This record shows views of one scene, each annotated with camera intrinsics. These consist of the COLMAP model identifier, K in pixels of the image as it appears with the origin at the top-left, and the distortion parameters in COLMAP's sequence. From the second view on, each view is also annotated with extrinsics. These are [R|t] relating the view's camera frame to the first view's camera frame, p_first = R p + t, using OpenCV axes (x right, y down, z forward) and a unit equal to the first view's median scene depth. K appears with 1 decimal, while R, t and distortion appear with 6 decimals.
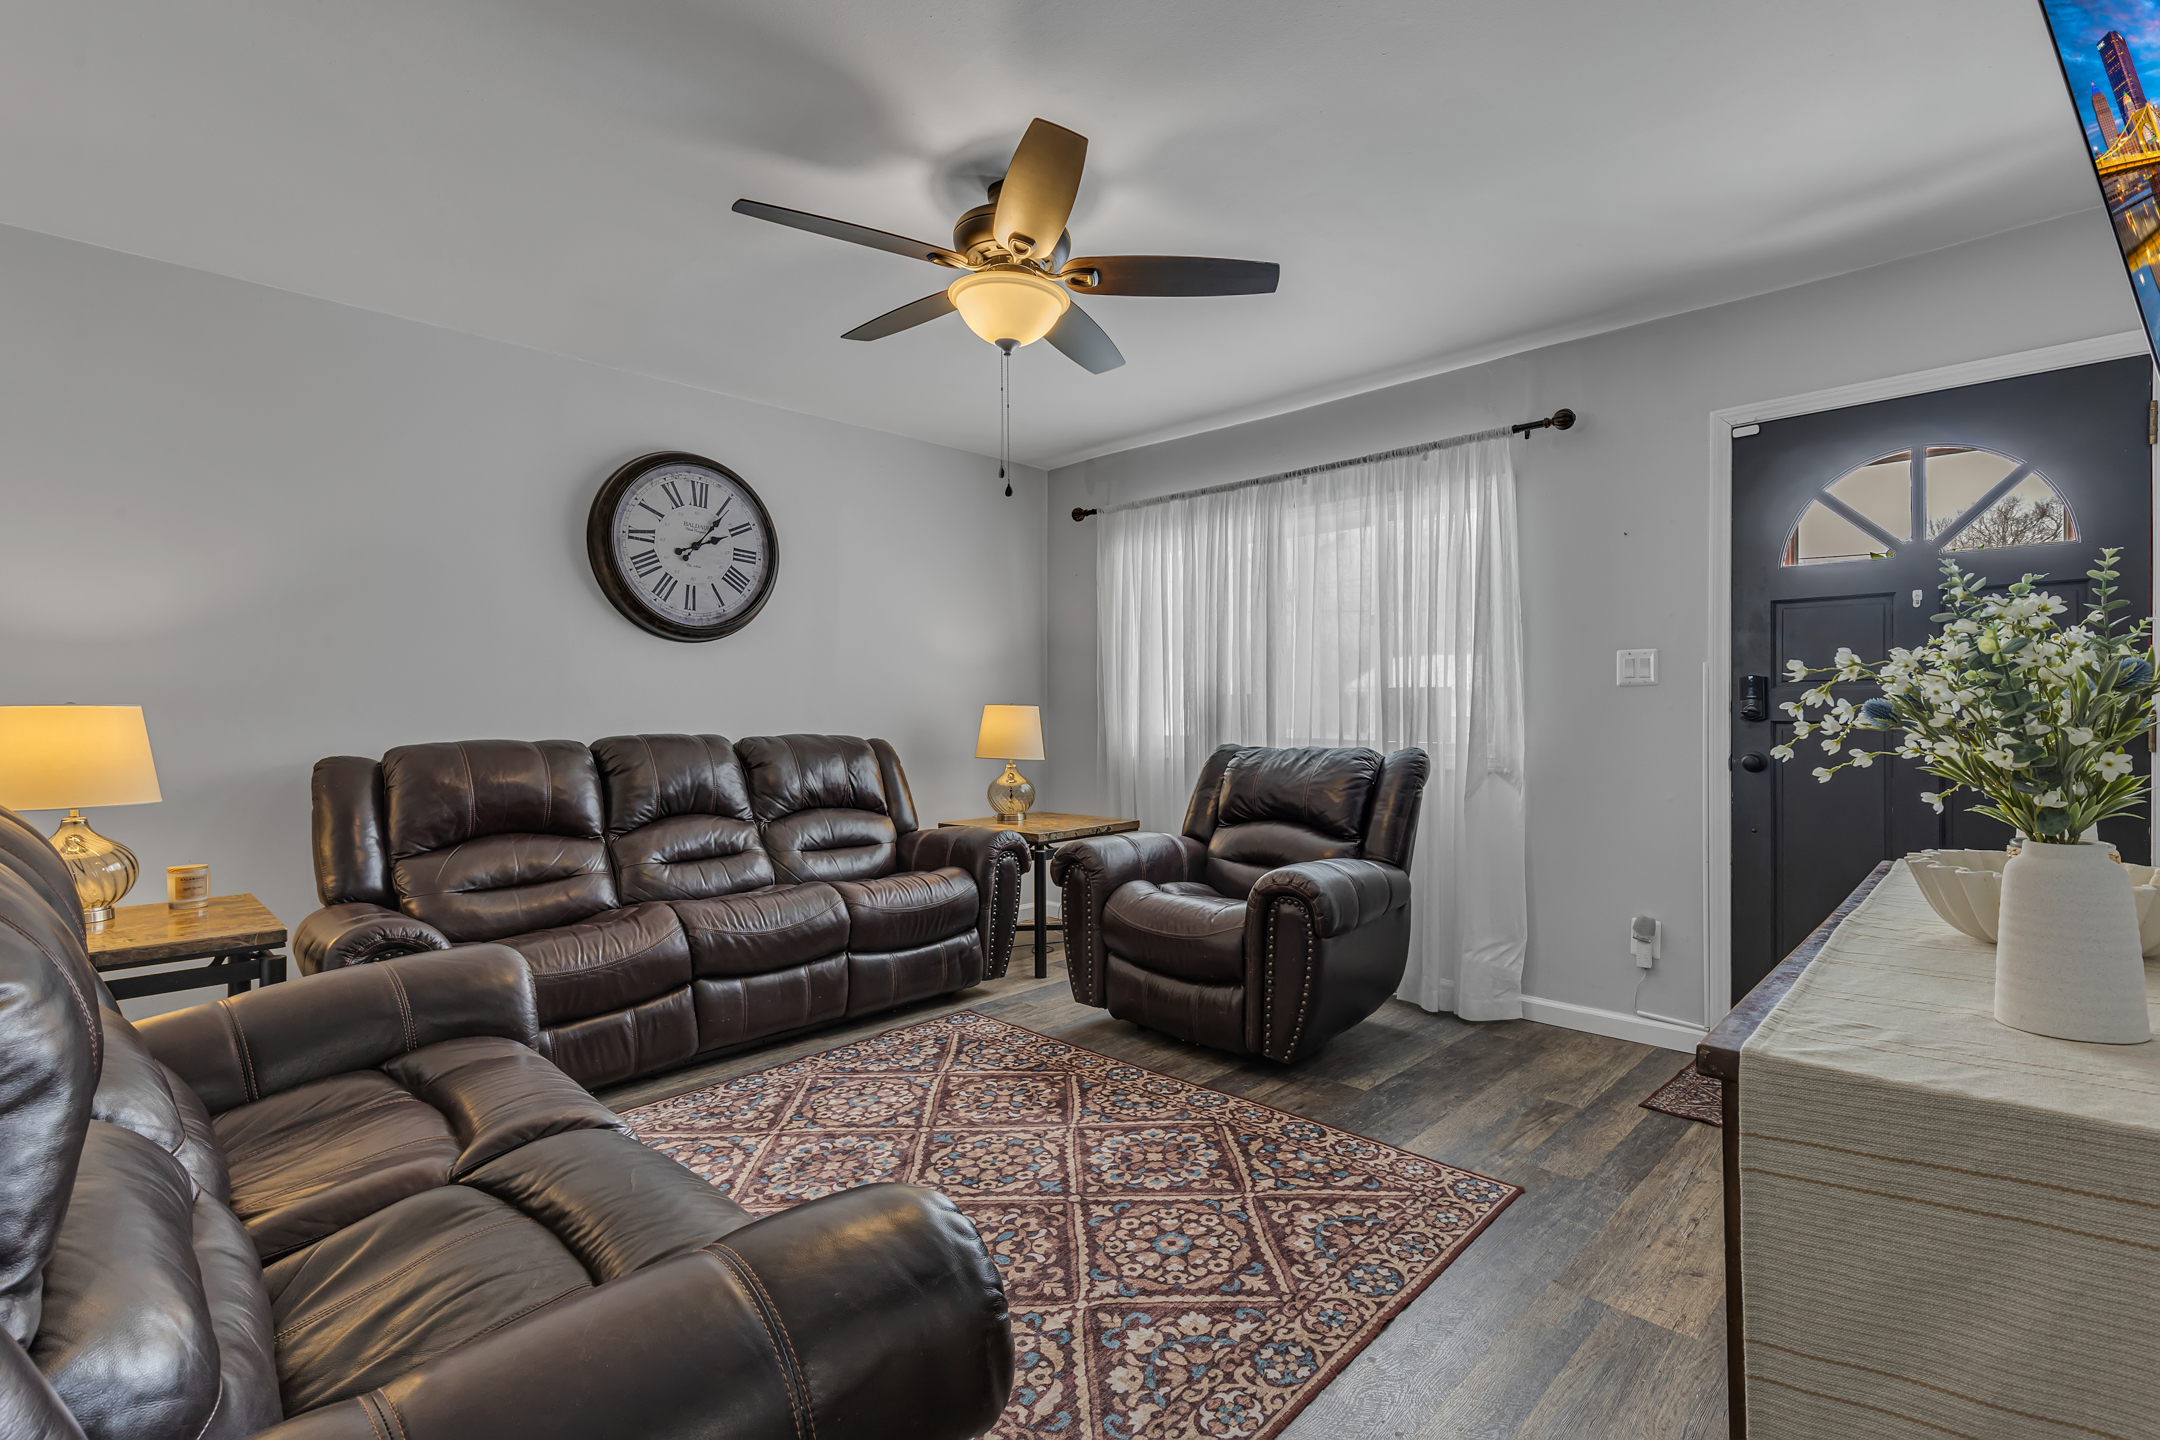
lens RADIAL K [[994.3, 0, 1089.6], [0, 994.3, 726.4], [0, 0, 1]] dist [0.001972, -0.000192]
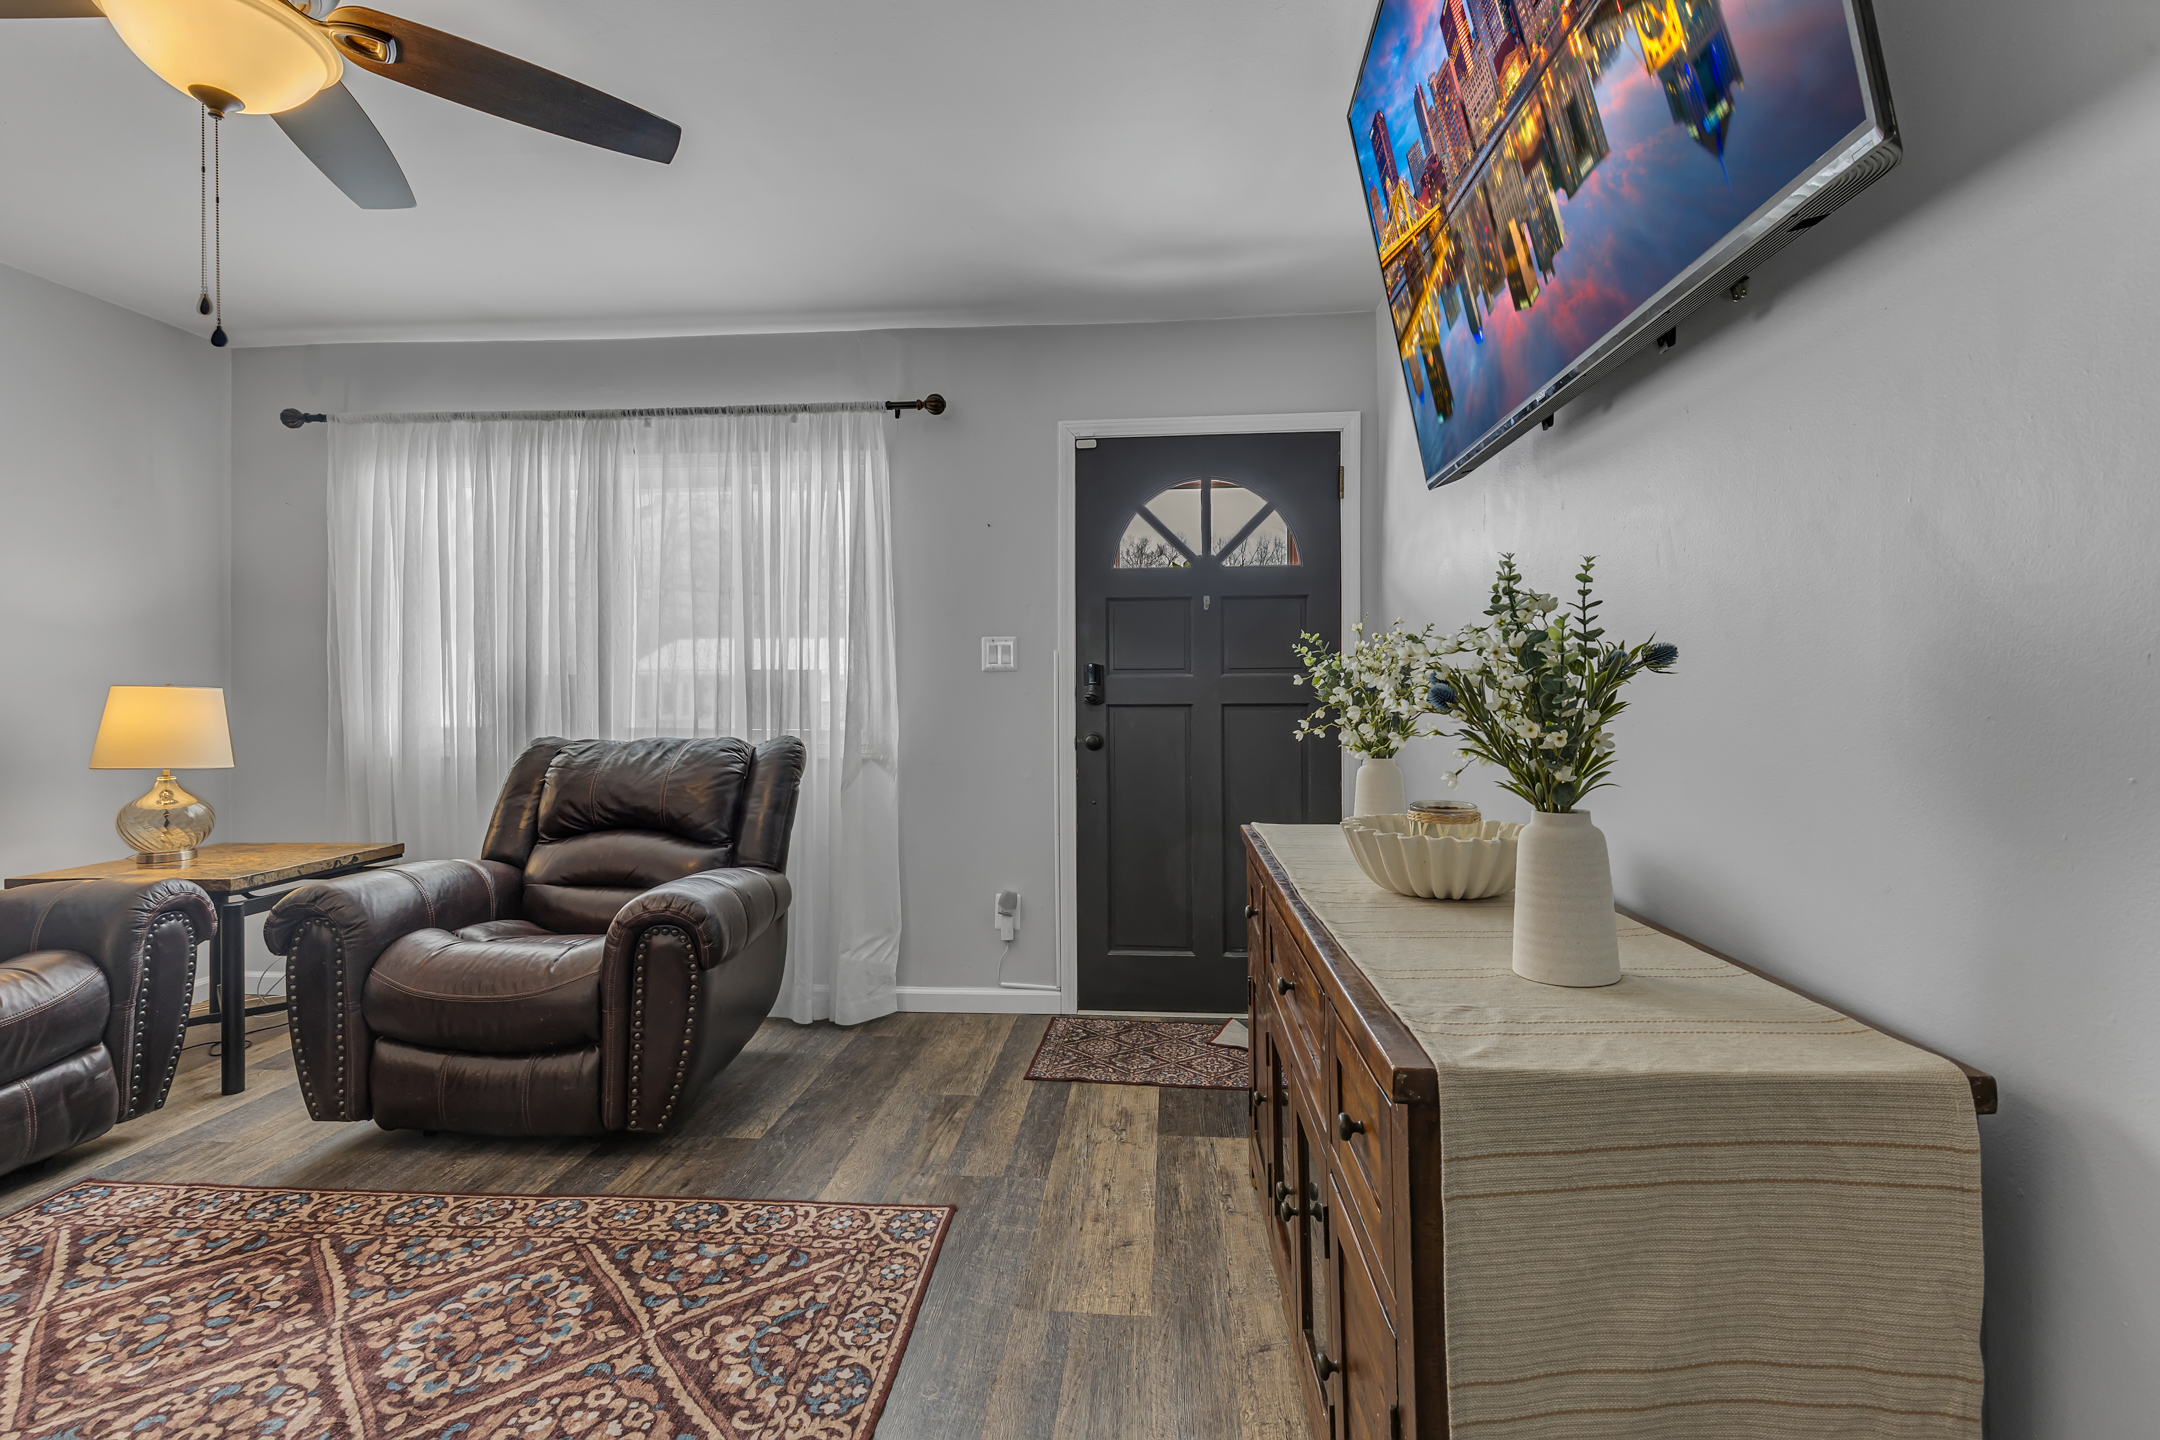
lens RADIAL K [[1000.5, 0, 1093.4], [0, 1000.5, 698.1], [0, 0, 1]] dist [0.007744, -0.001270]
pose [[0.768667, -0.001716, 0.639646, -0.050476], [0.009847, 0.999910, -0.009151, -0.002457], [-0.639573, 0.013333, 0.768615, 0.140663]]
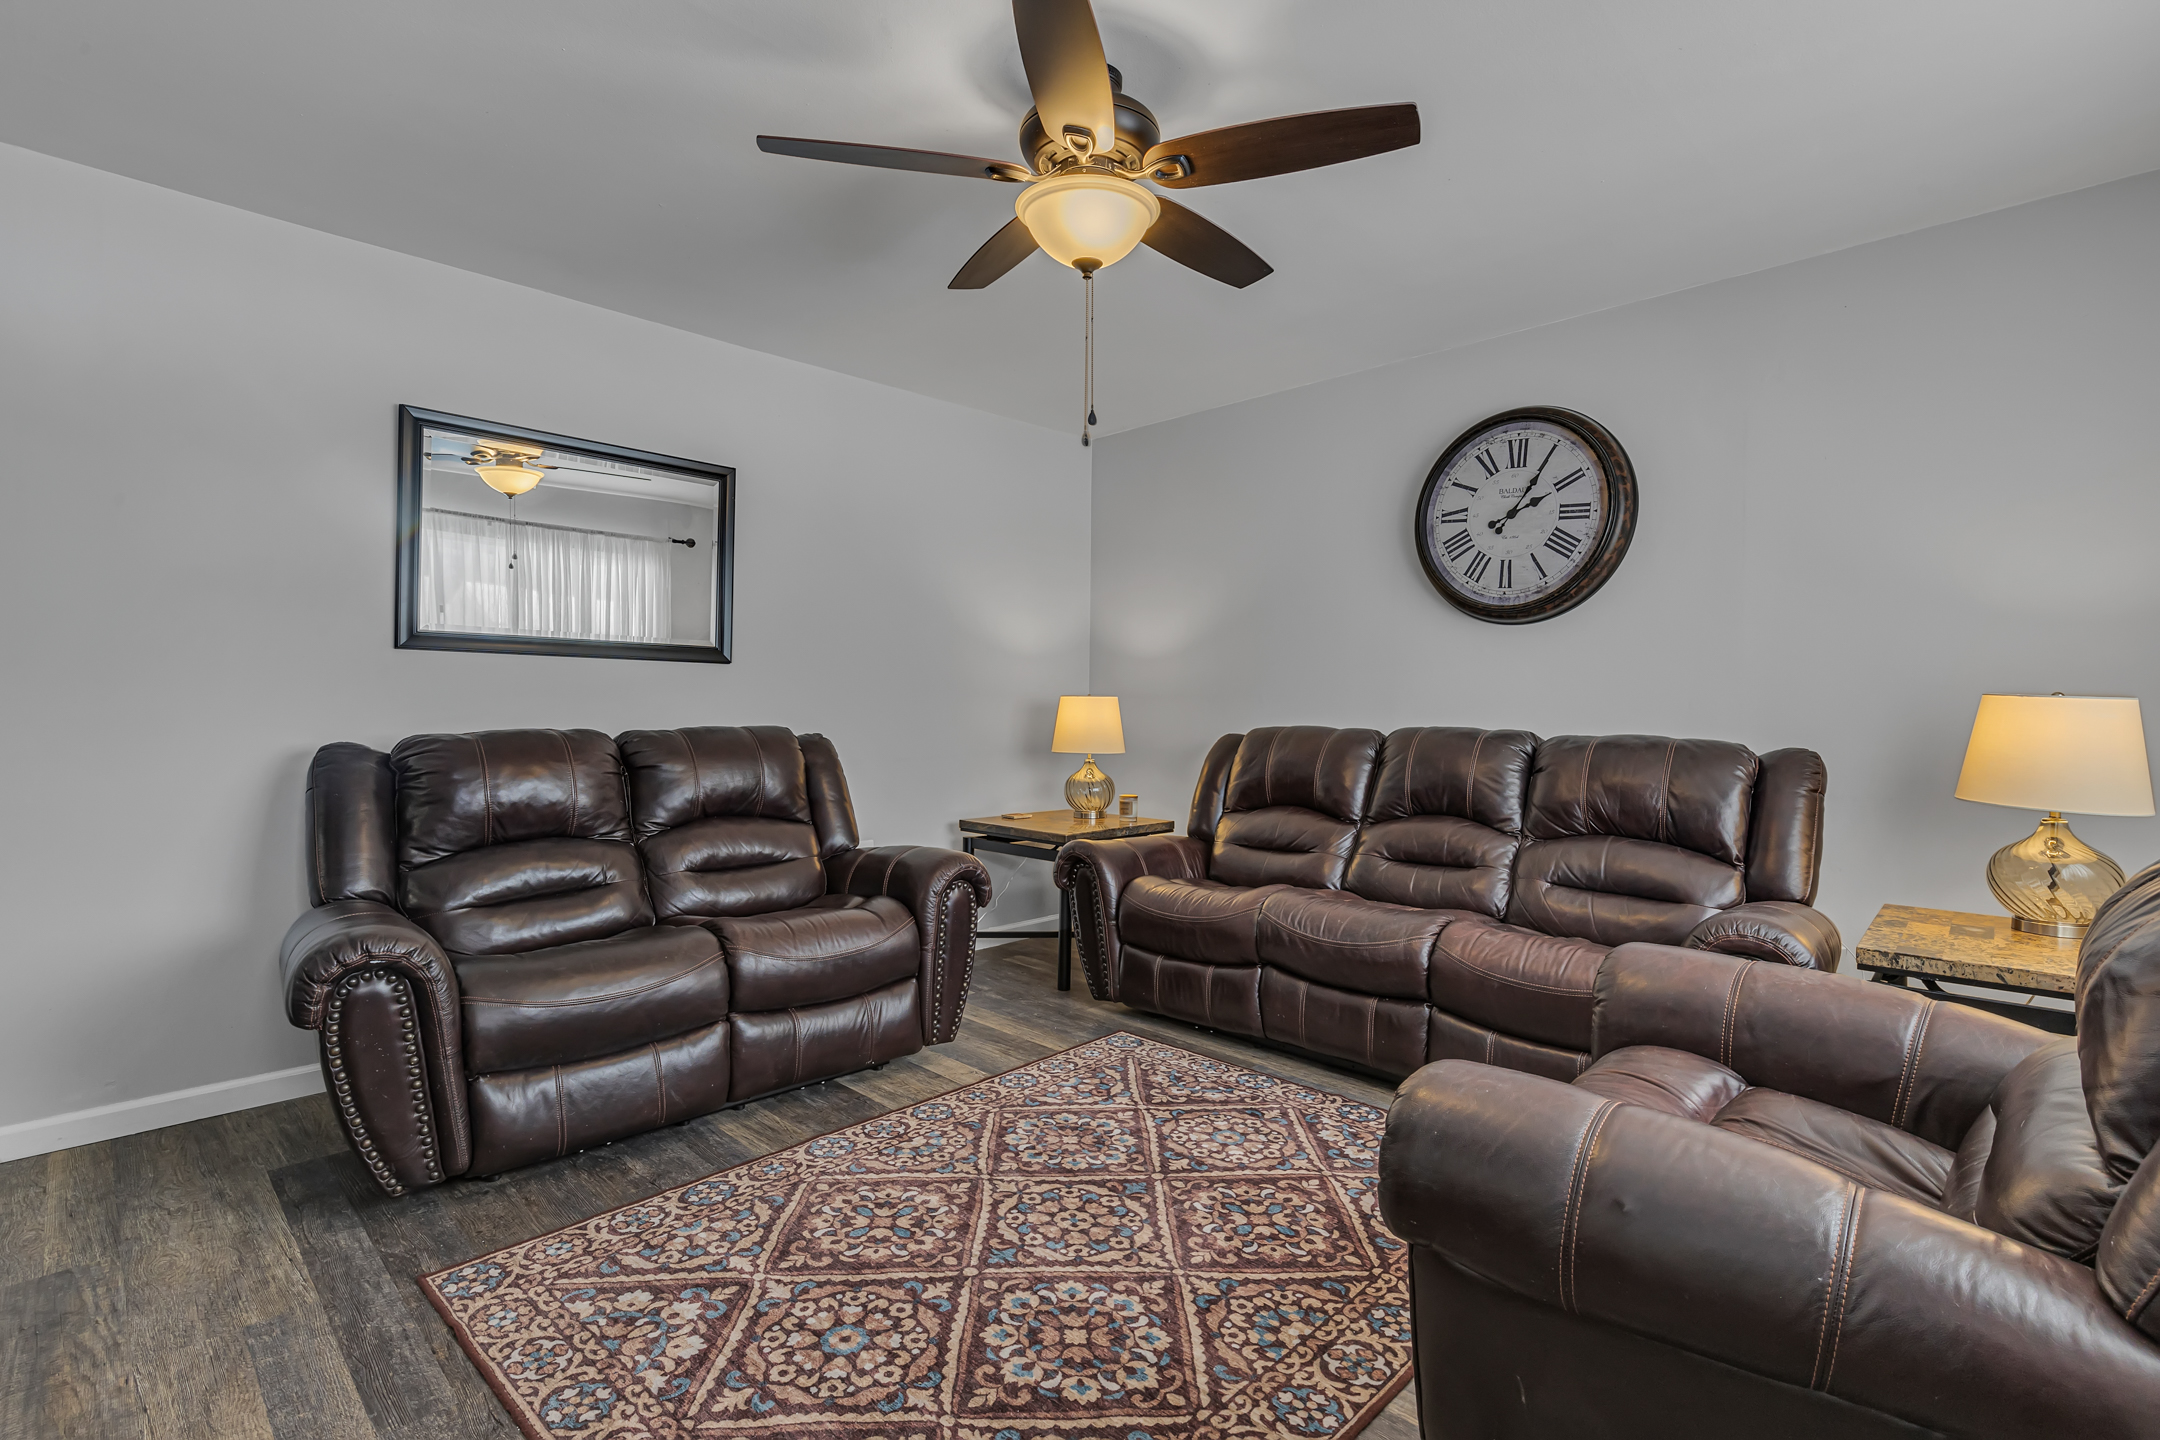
lens RADIAL K [[1000.5, 0, 1093.4], [0, 1000.5, 698.1], [0, 0, 1]] dist [0.007744, -0.001270]
pose [[0.001402, 0.003530, -0.999993, 0.626545], [-0.021325, 0.999766, 0.003499, -0.018001], [0.999772, 0.021320, 0.001477, 0.810172]]
